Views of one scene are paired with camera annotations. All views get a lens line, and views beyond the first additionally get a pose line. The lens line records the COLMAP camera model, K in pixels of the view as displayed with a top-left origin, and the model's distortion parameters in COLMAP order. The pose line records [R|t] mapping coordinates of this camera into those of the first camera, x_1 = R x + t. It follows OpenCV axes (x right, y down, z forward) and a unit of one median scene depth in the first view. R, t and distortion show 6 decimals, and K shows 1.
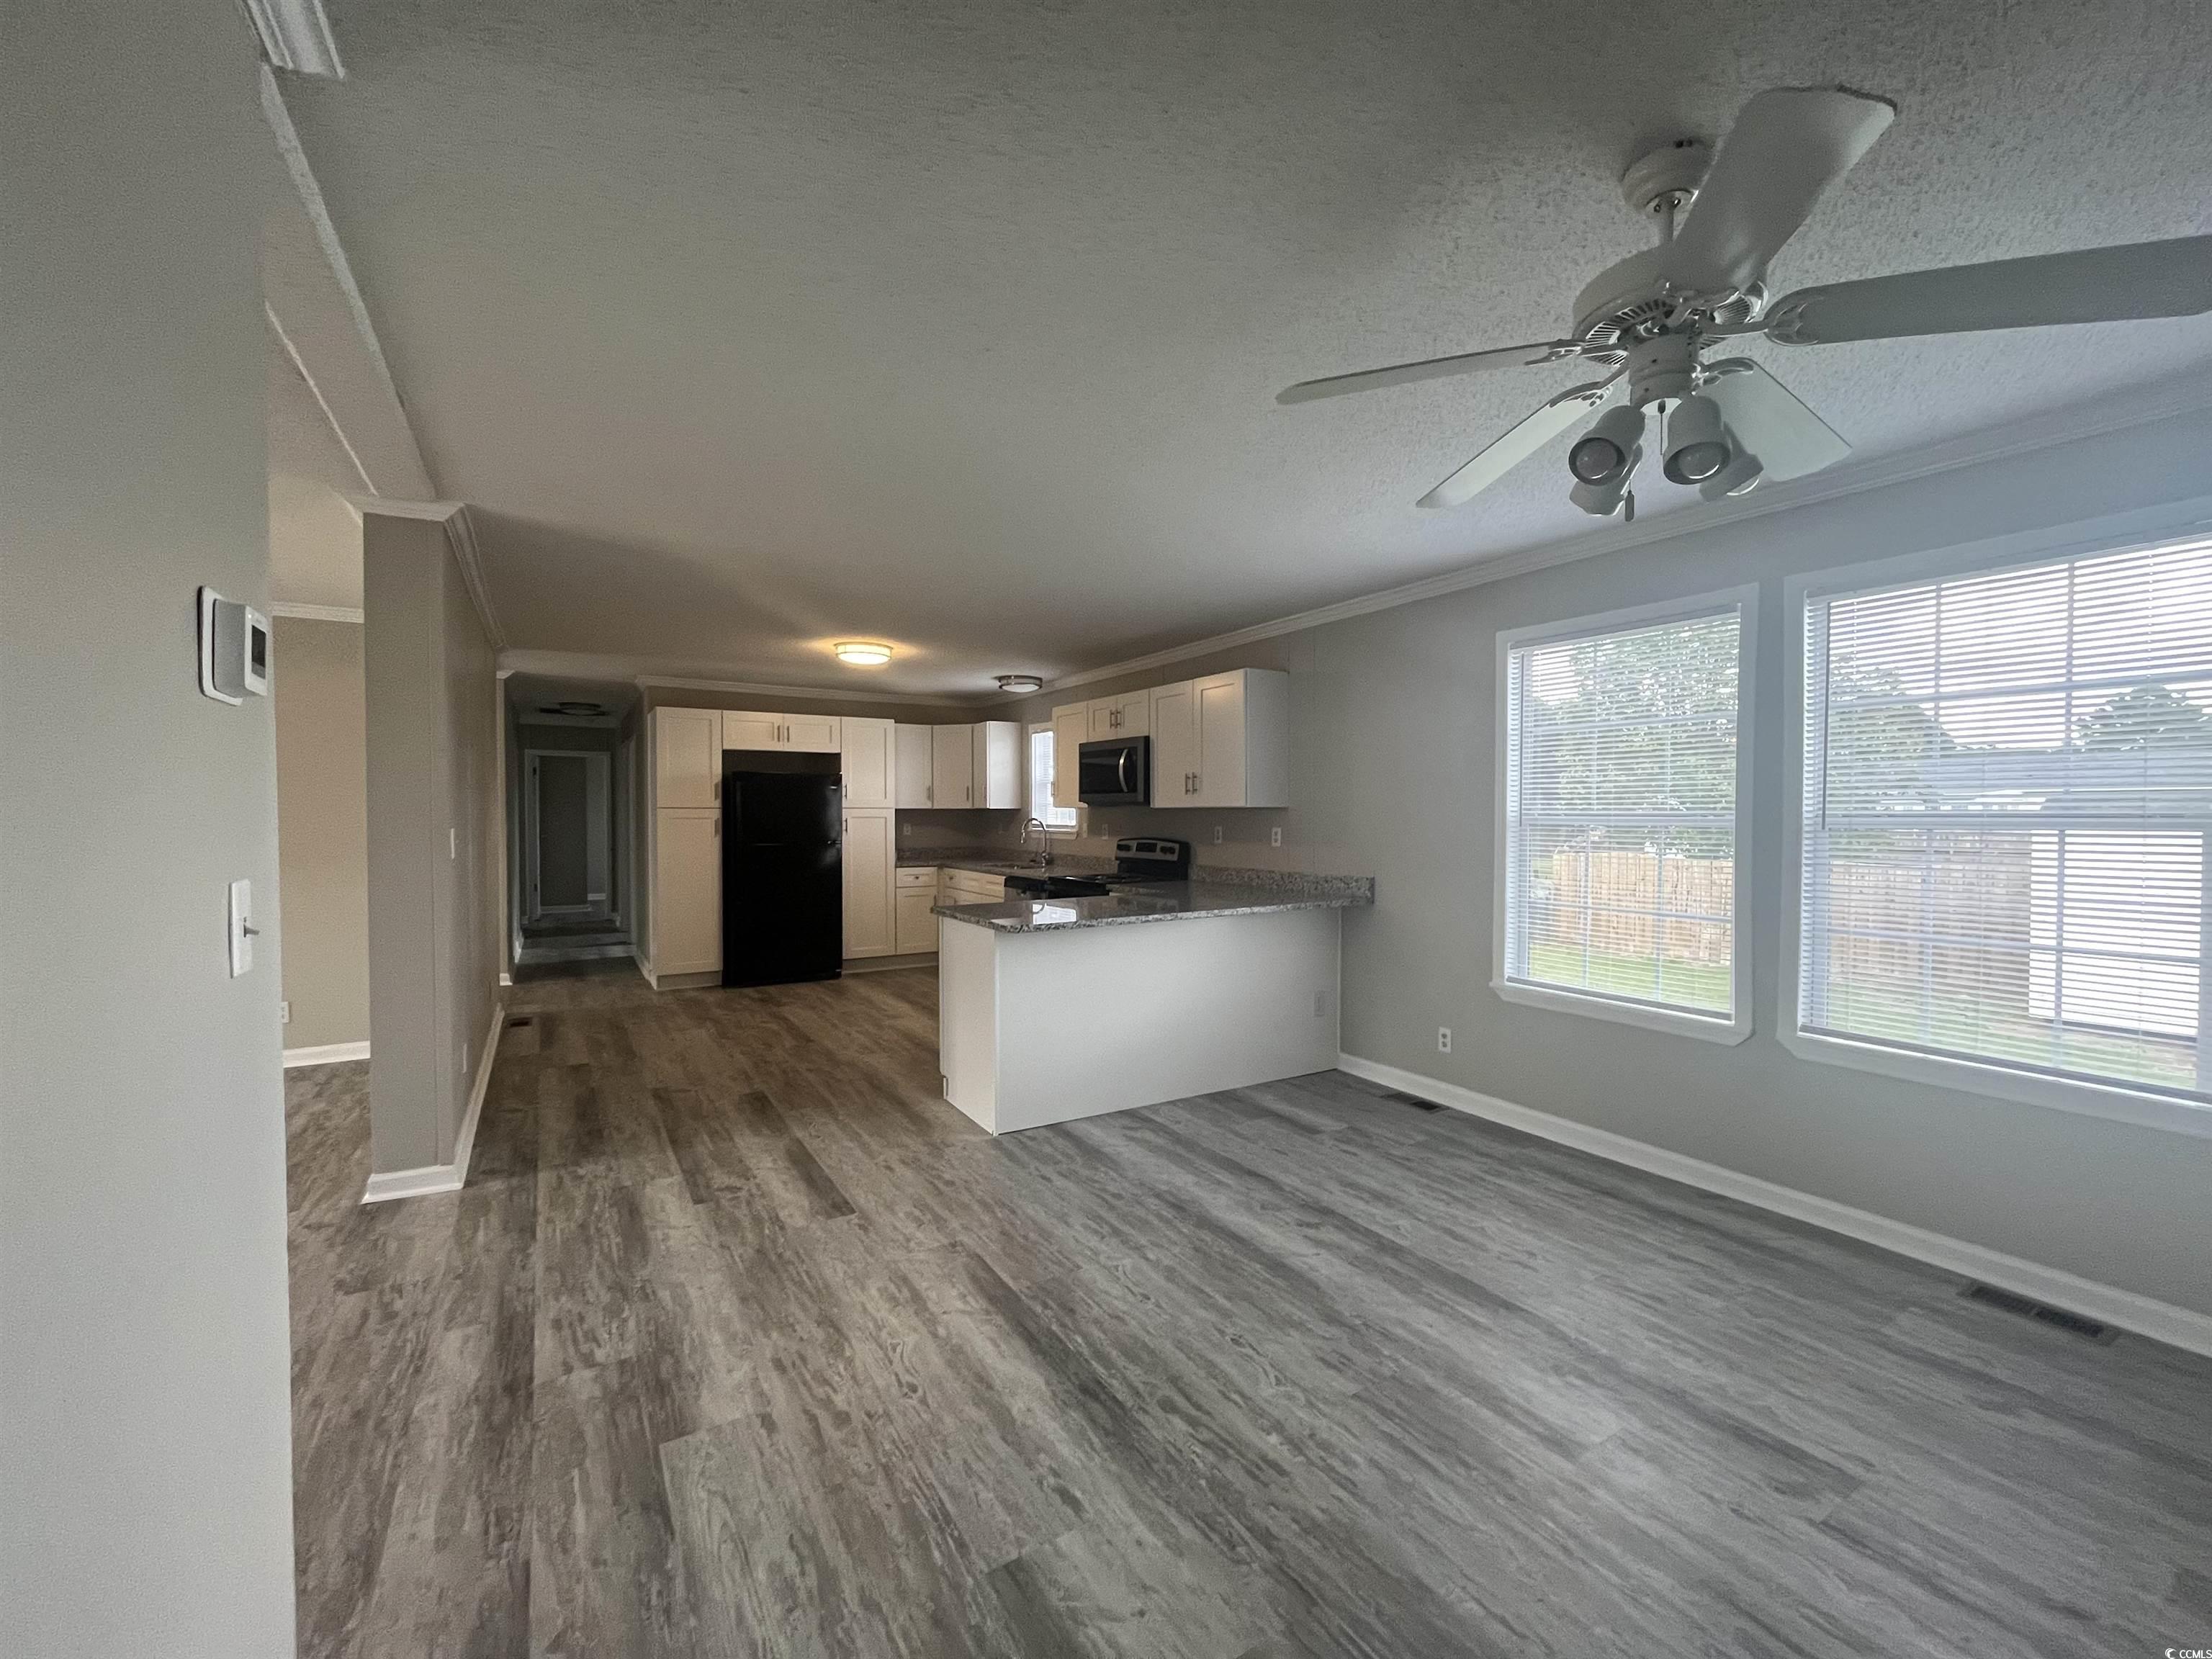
lens RADIAL K [[893.9, 0, 1106.0], [0, 893.9, 829.5], [0, 0, 1]] dist [-0.002717, -0.000361]
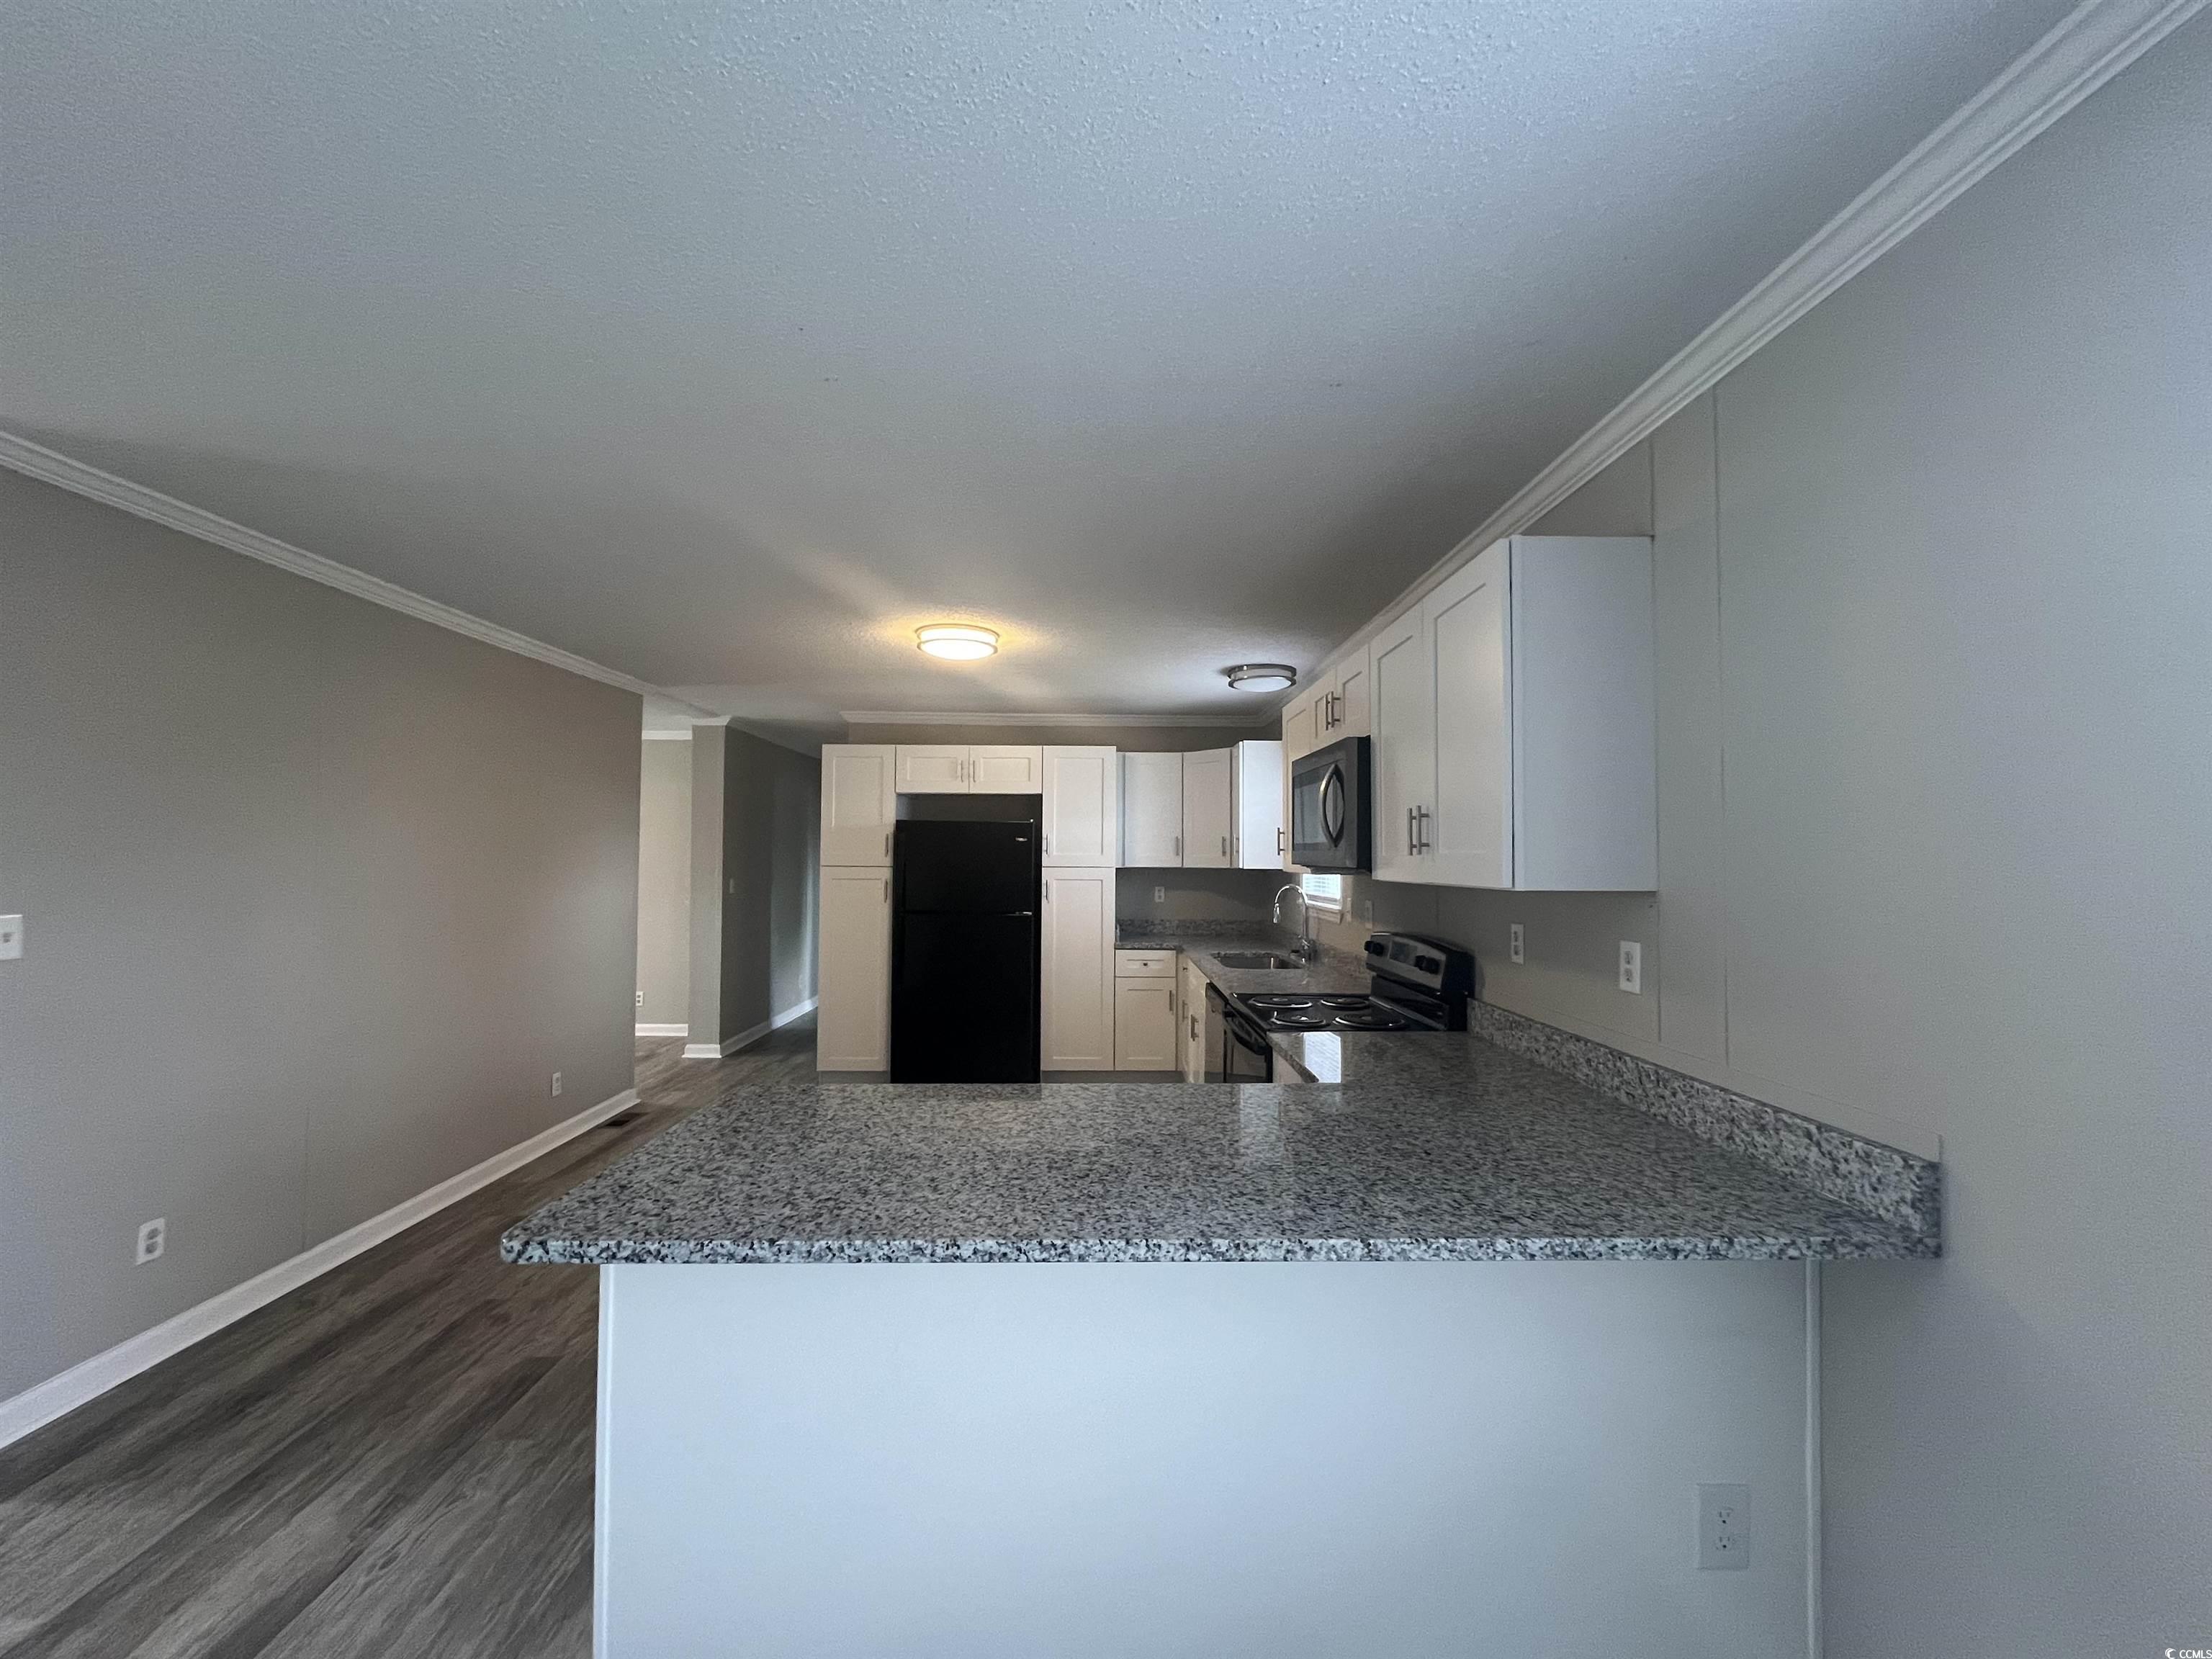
lens RADIAL K [[893.9, 0, 1106.0], [0, 893.9, 829.5], [0, 0, 1]] dist [-0.002717, -0.000361]
pose [[0.859670, -0.011288, -0.510725, 0.273287], [-0.015733, 0.998697, -0.048555, -0.040363], [0.510607, 0.049776, 0.858372, 0.775459]]
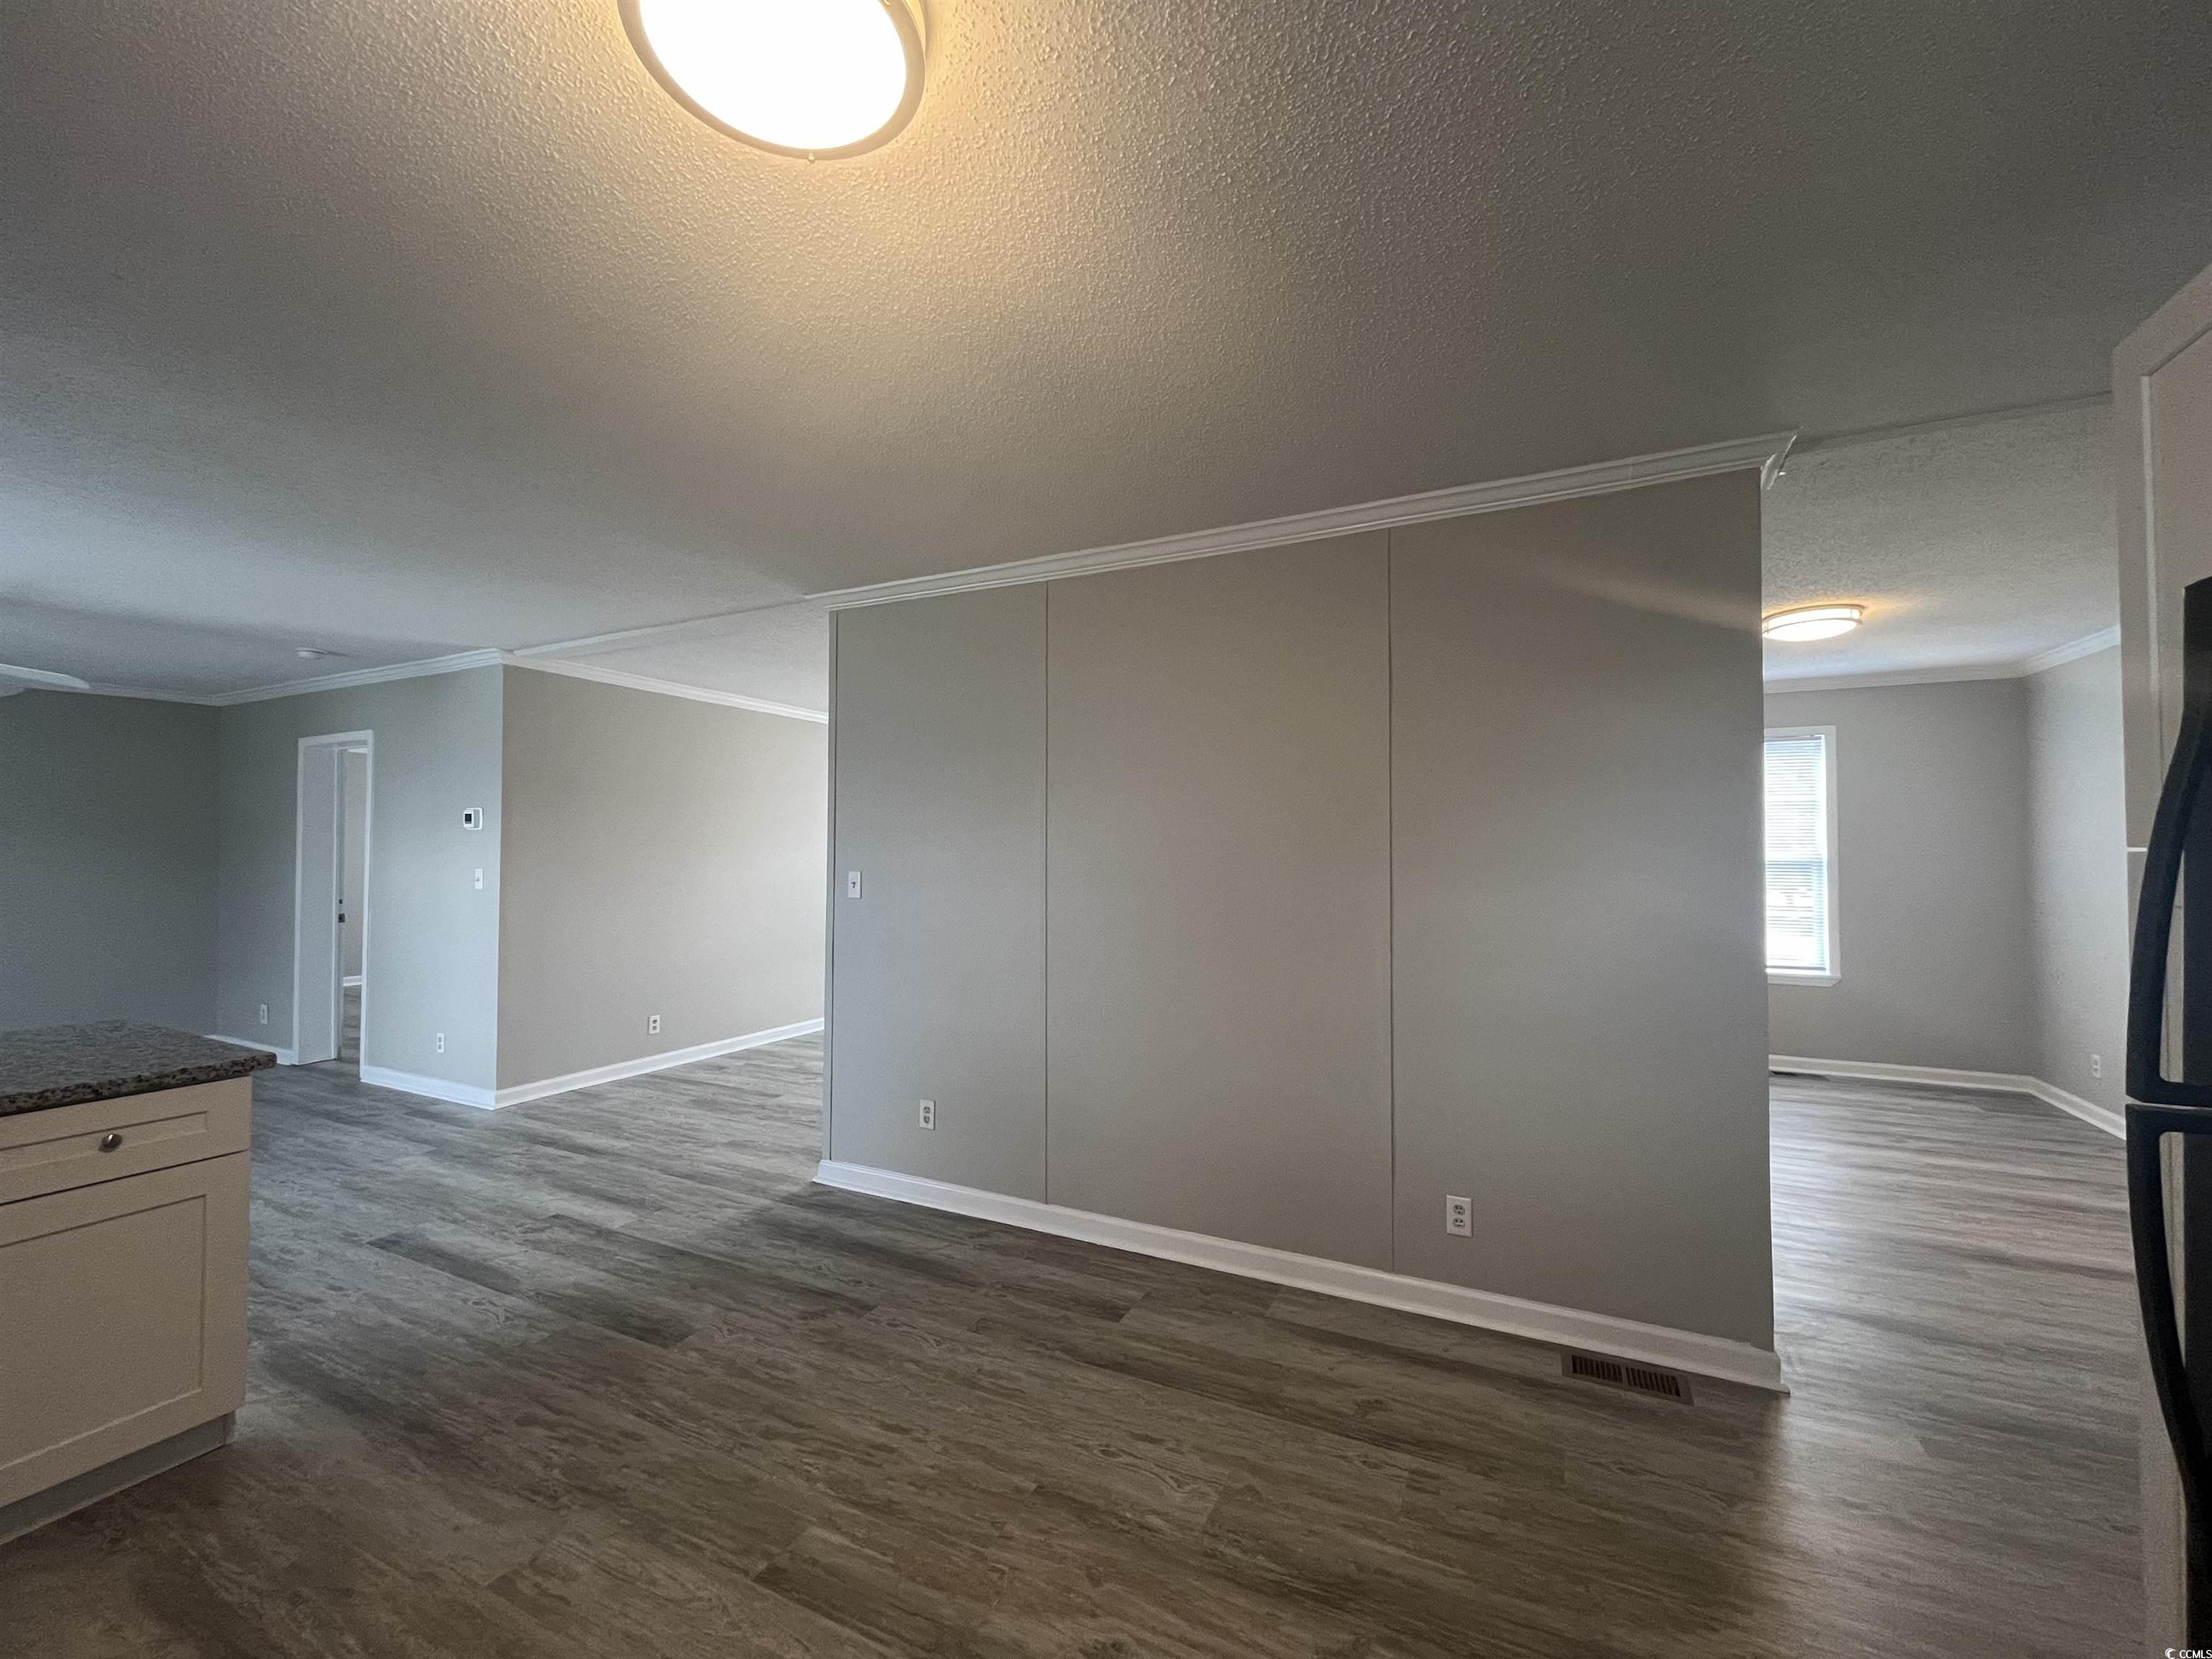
lens RADIAL K [[893.9, 0, 1106.0], [0, 893.9, 829.5], [0, 0, 1]] dist [-0.002717, -0.000361]
pose [[-0.847005, -0.013077, -0.531424, -0.371697], [-0.011704, 0.999914, -0.005952, -0.044827], [0.531456, 0.001179, -0.847085, 1.920884]]
